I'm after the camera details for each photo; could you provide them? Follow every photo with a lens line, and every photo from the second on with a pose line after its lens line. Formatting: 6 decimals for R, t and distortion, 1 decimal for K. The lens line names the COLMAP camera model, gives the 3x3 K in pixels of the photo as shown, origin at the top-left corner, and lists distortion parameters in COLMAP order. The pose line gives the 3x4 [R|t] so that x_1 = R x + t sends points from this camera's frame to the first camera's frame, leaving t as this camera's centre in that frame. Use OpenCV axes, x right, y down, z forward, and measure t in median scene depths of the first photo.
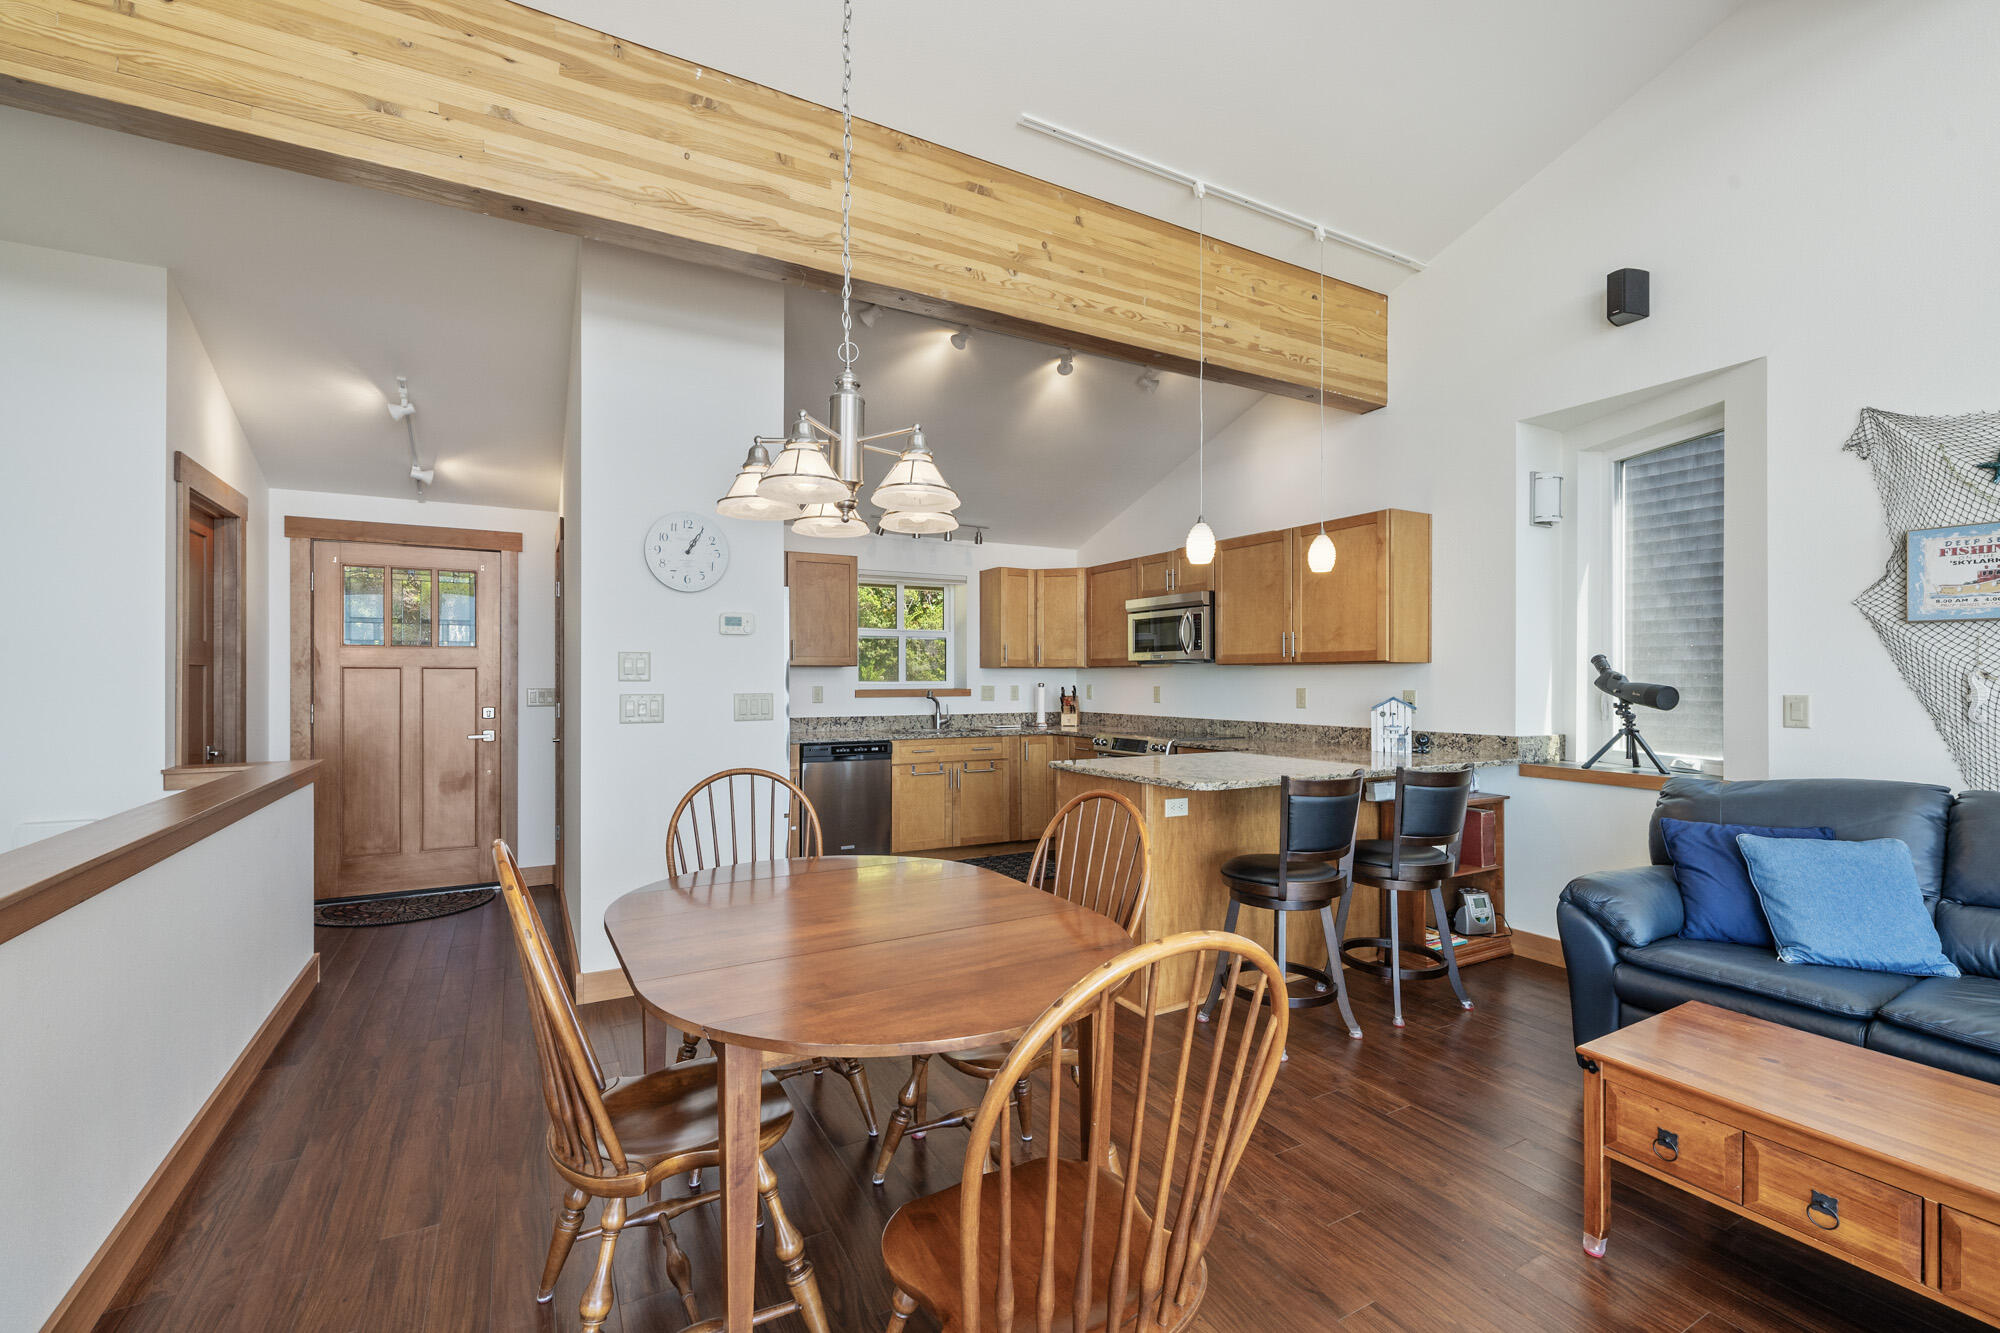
lens RADIAL K [[851.0, 0, 999.0], [0, 851.0, 673.5], [0, 0, 1]] dist [-0.002227, -0.000498]
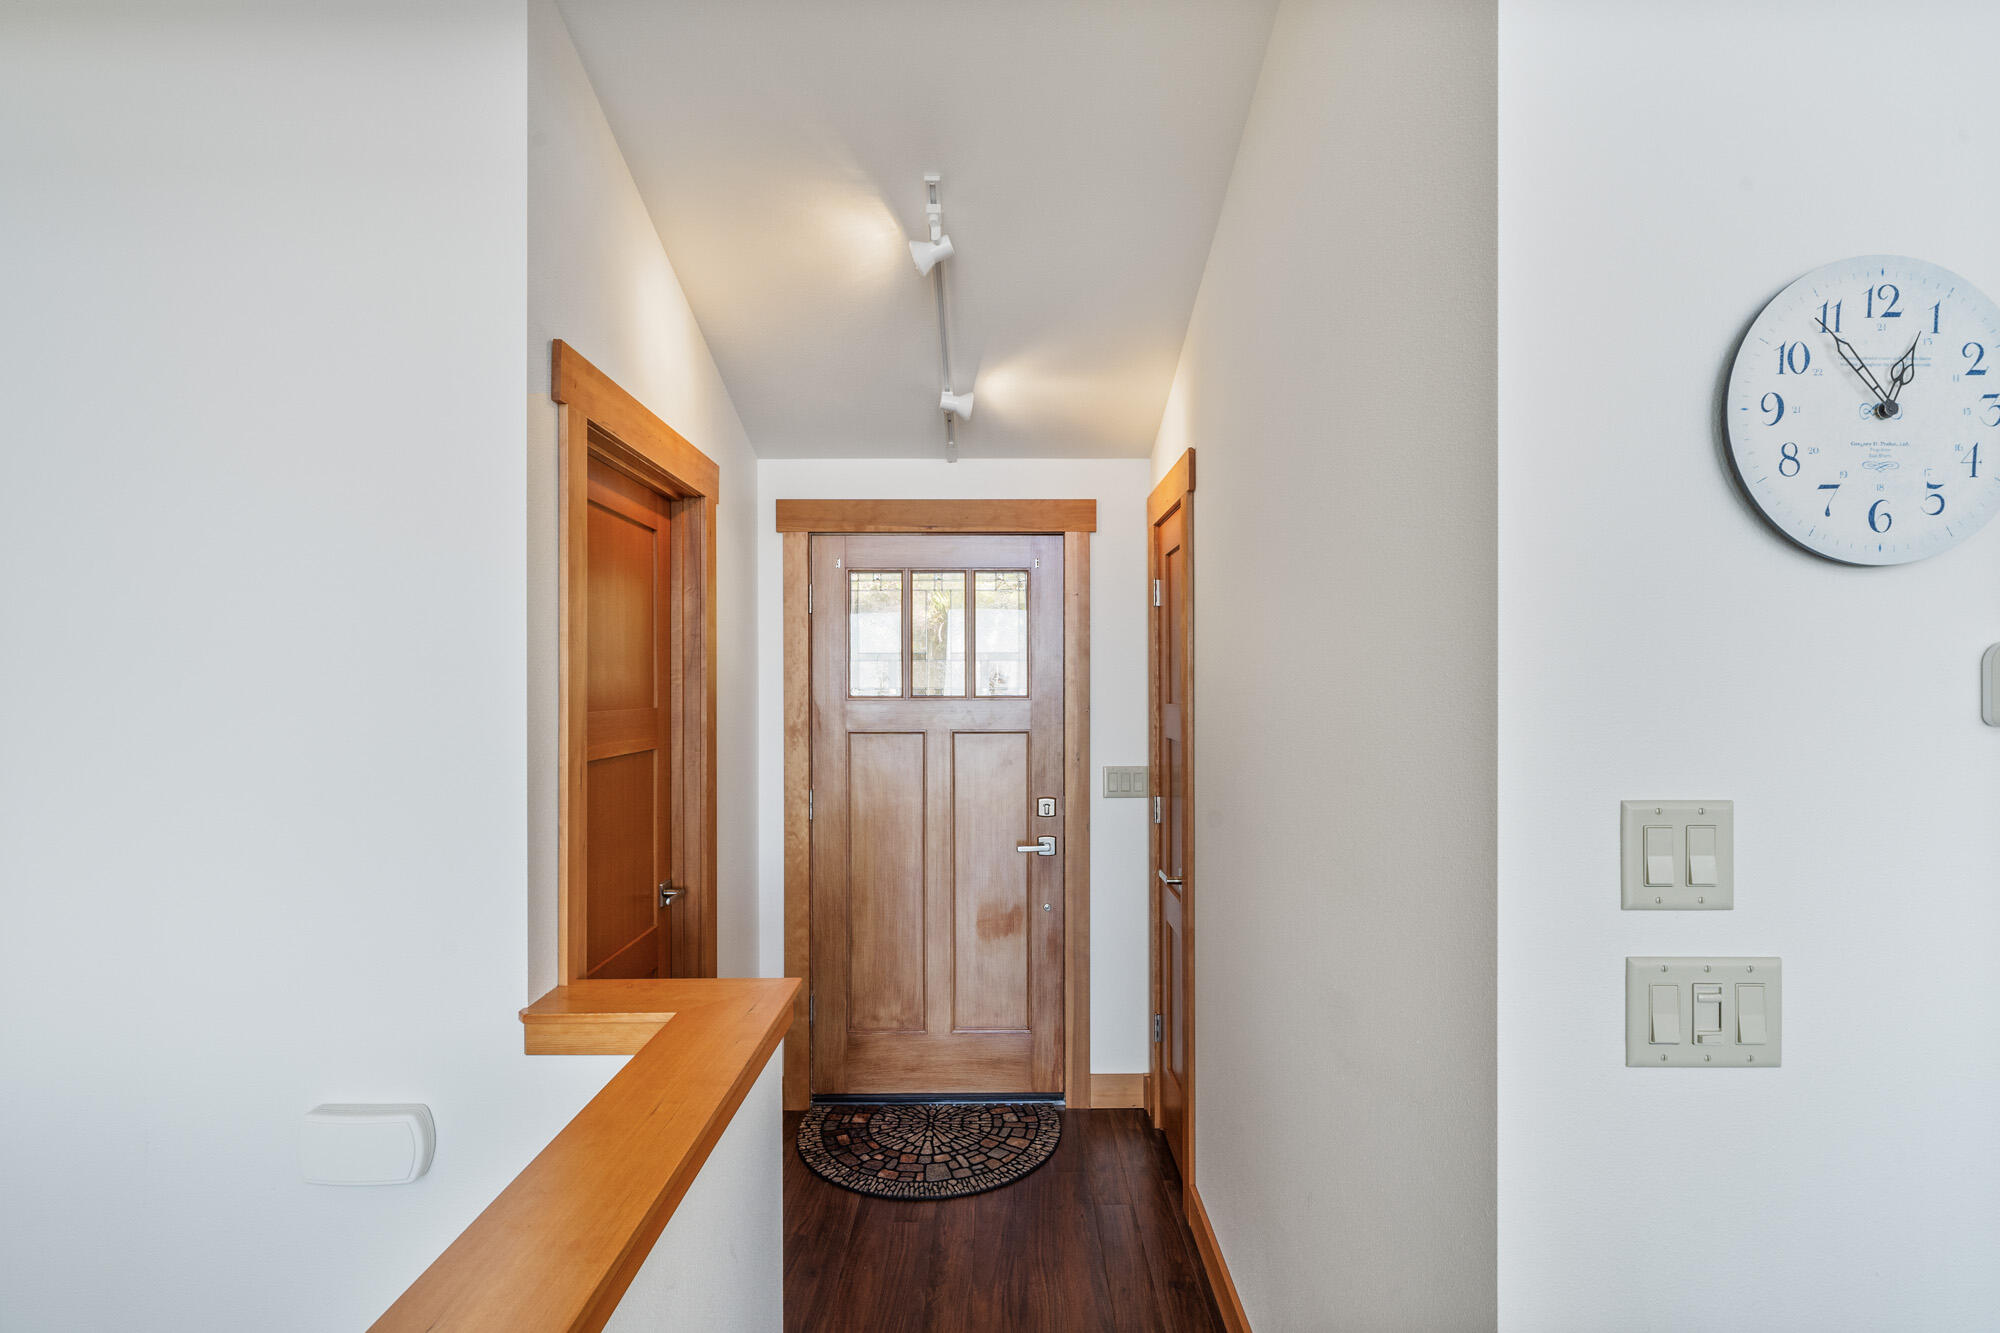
lens RADIAL K [[907.9, 0, 997.1], [0, 907.9, 679.6], [0, 0, 1]] dist [0.001488, -0.000050]
pose [[0.869946, -0.002866, -0.493139, -0.350805], [0.003453, 0.999994, 0.000280, -0.047518], [0.493135, -0.001947, 0.869951, 0.477257]]
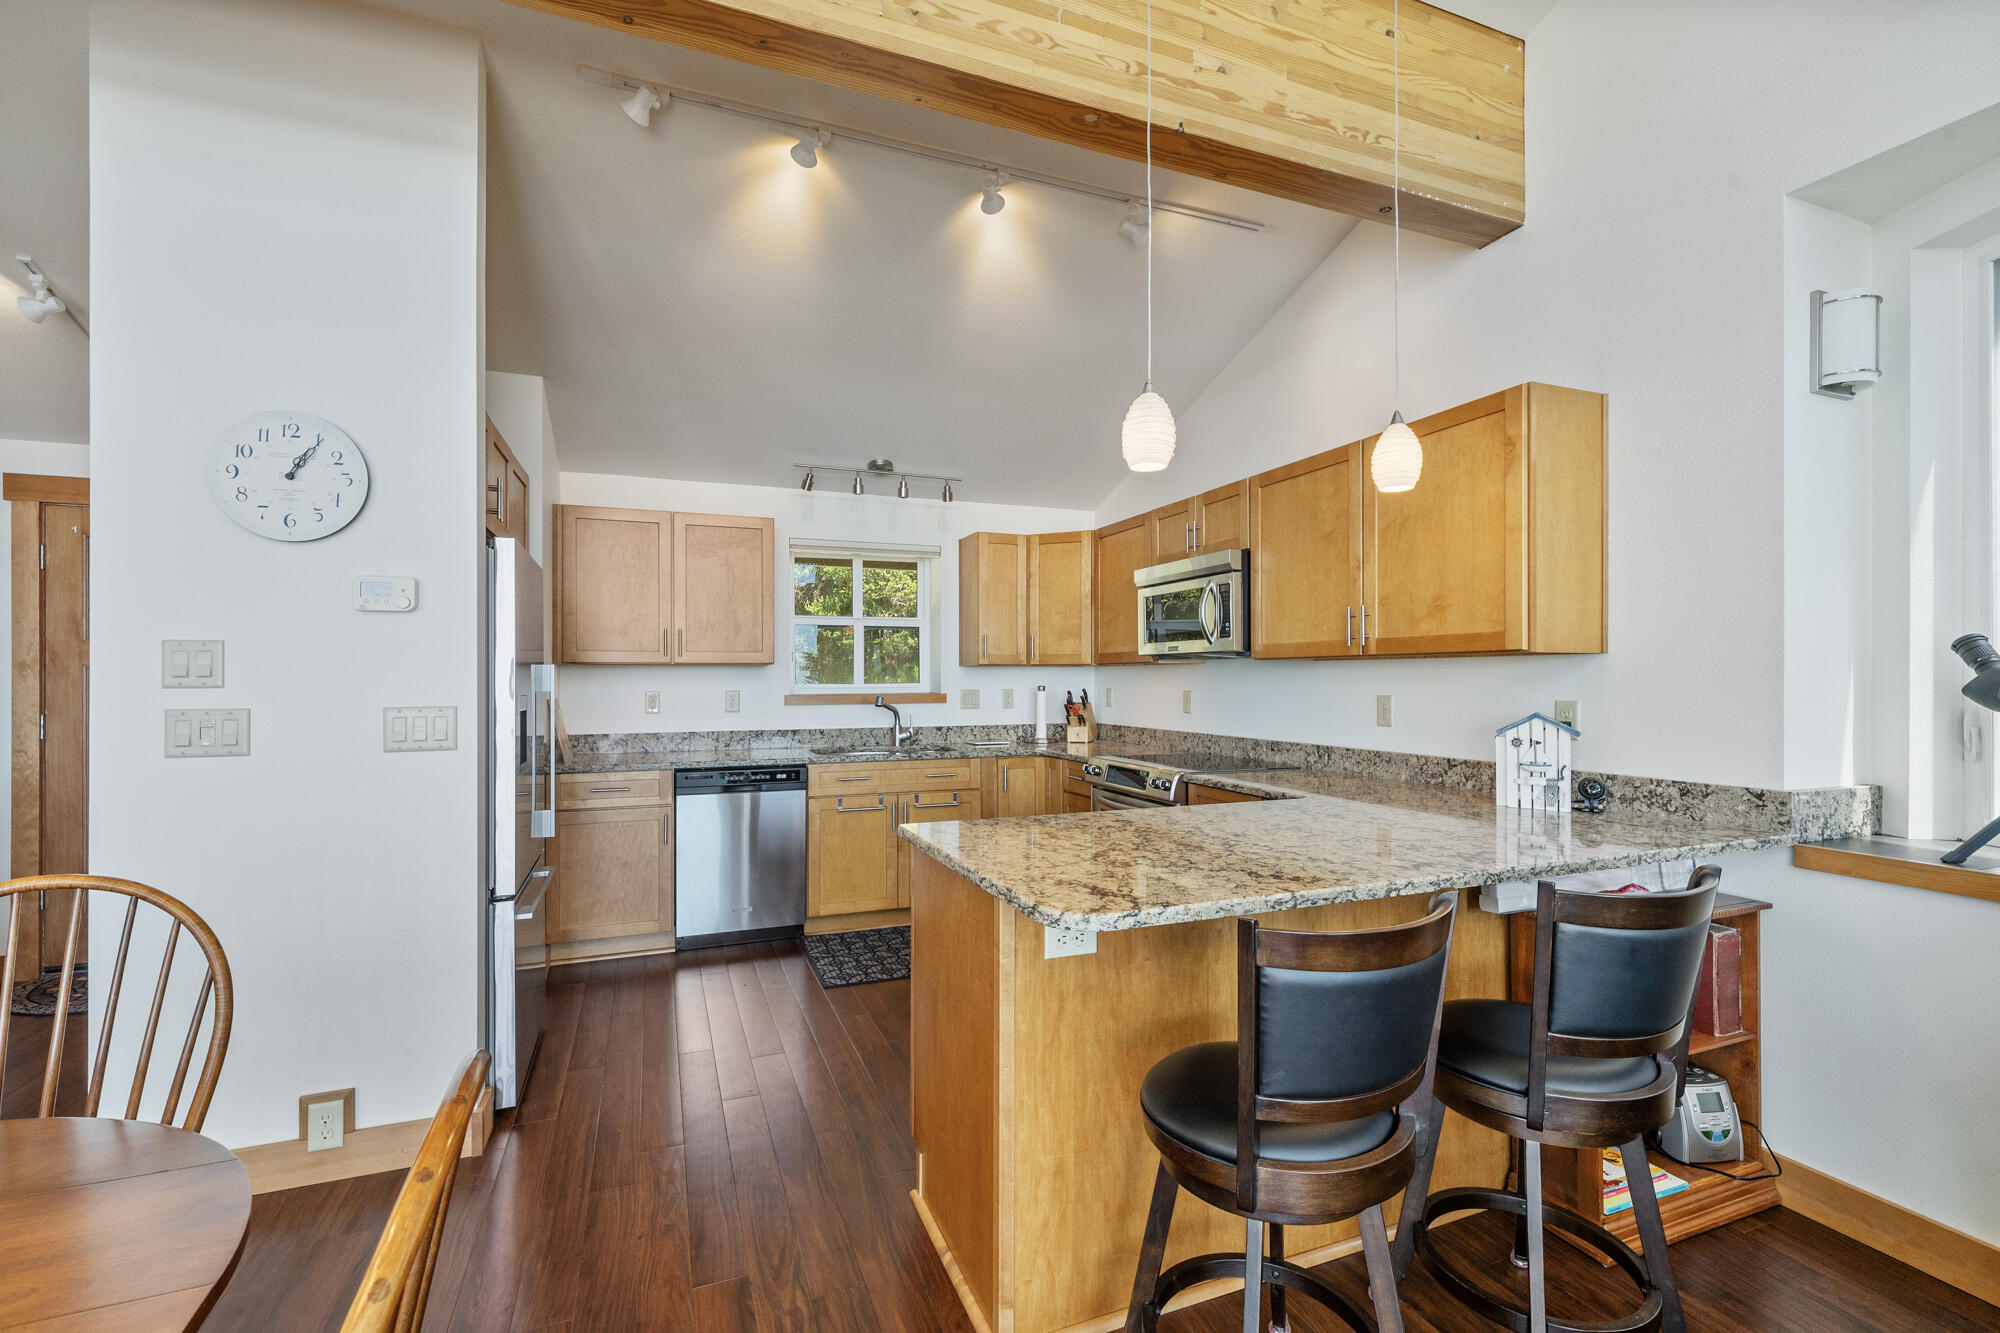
lens RADIAL K [[851.0, 0, 999.0], [0, 851.0, 673.5], [0, 0, 1]] dist [-0.002227, -0.000498]
pose [[0.990827, -0.002202, -0.135121, 0.167211], [0.002249, 0.999997, 0.000197, -0.000045], [0.135120, -0.000499, 0.990829, 0.351495]]
